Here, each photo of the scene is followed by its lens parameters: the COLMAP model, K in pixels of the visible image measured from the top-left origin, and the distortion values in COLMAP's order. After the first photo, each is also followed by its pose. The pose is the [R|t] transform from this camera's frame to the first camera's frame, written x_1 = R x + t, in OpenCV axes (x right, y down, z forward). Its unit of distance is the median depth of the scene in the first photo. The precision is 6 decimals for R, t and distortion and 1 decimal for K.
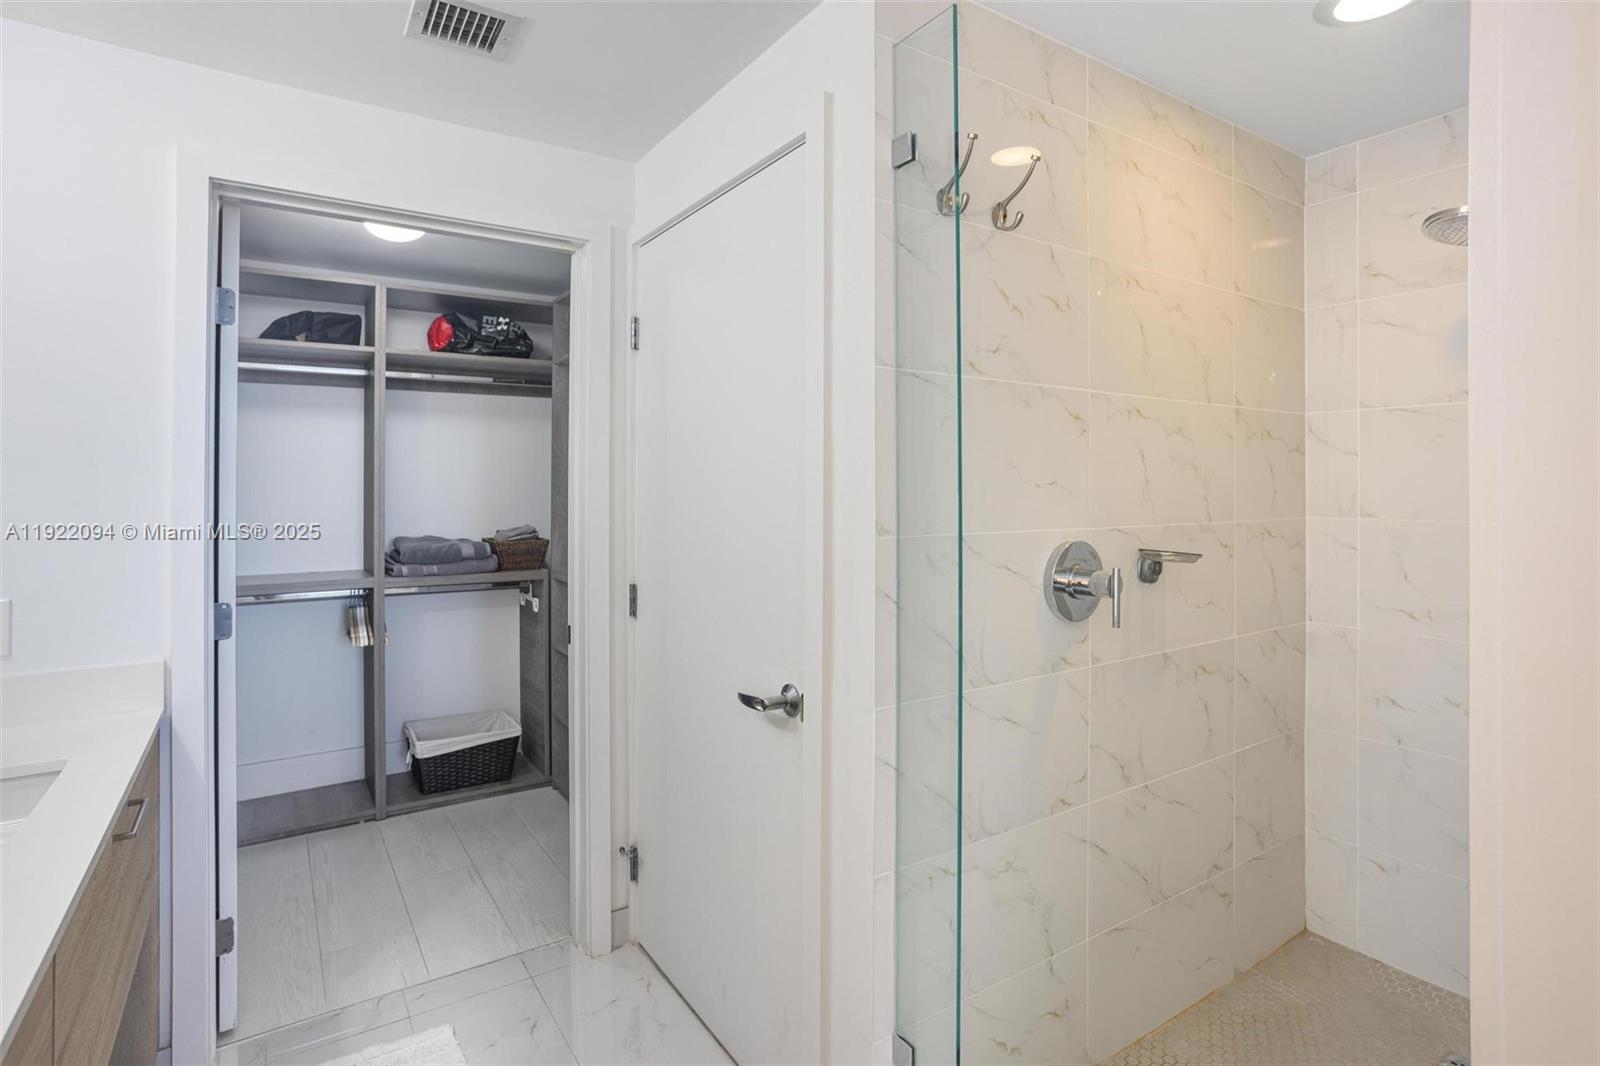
lens RADIAL K [[807.0, 0, 777.3], [0, 807.0, 471.1], [0, 0, 1]] dist [-0.052736, 0.036314]
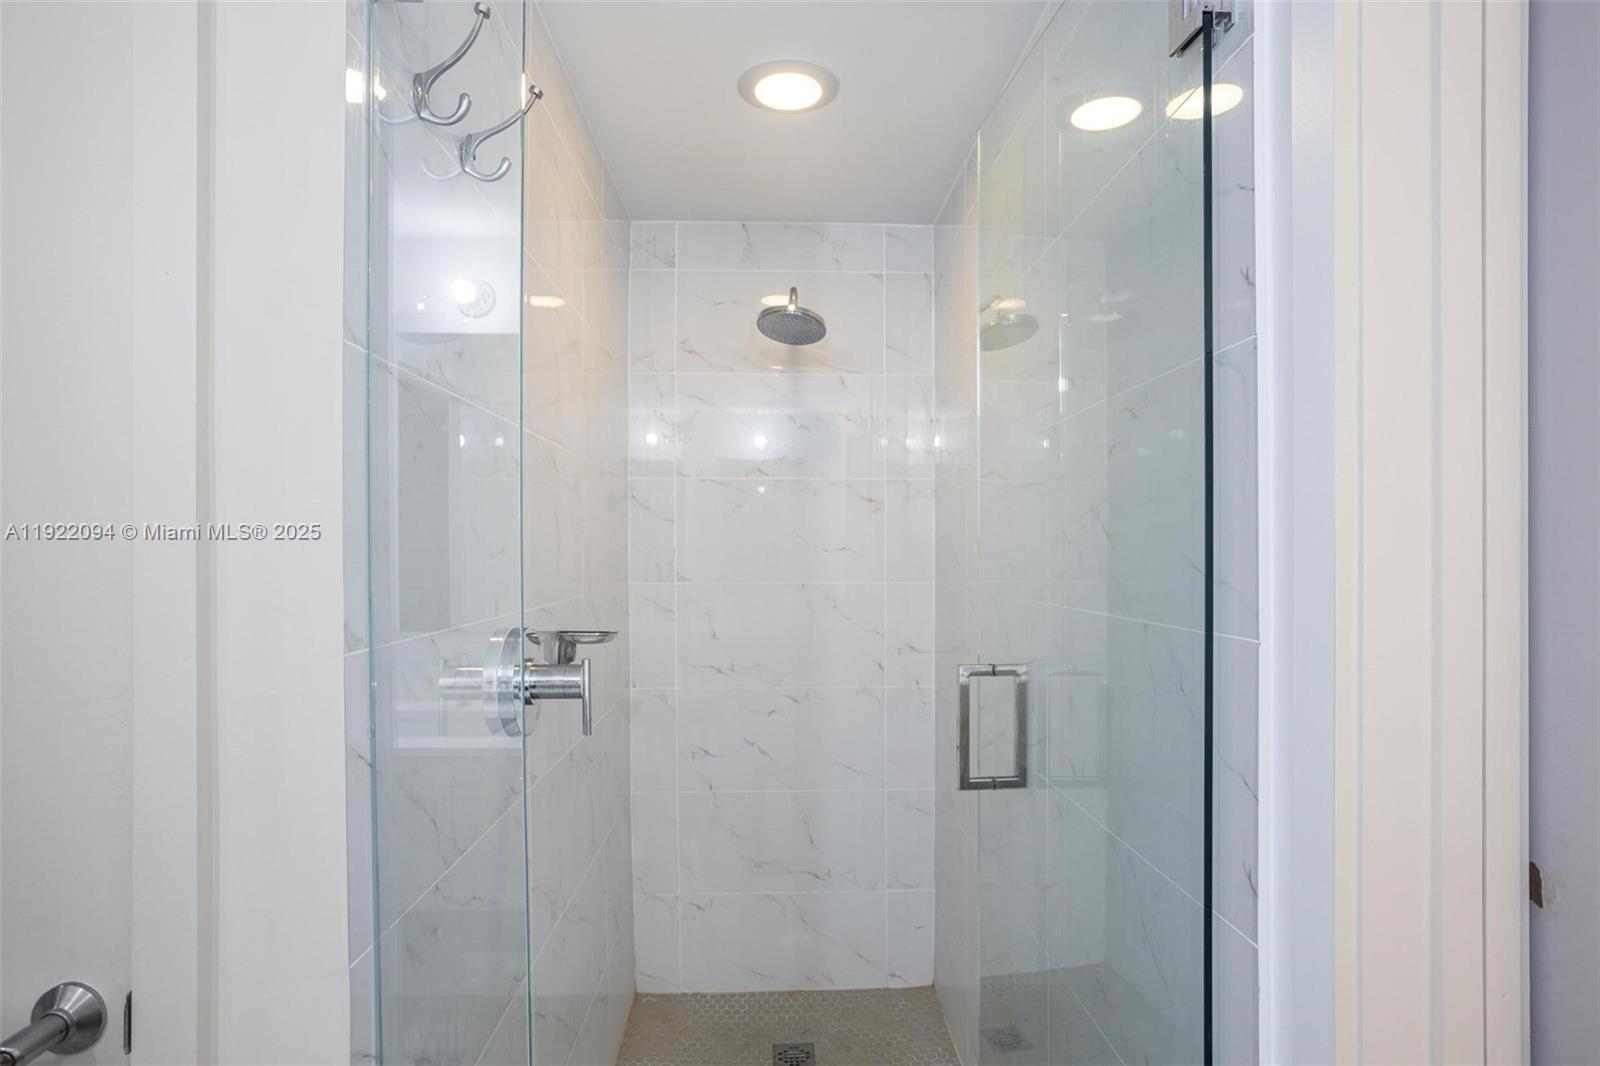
lens RADIAL K [[848.9, 0, 799.8], [0, 848.9, 542.2], [0, 0, 1]] dist [-0.067871, 0.047951]
pose [[0.511437, 0.002365, 0.859318, -0.085118], [-0.012493, 0.999911, 0.004684, -0.000338], [-0.859230, -0.013131, 0.511421, 0.181499]]
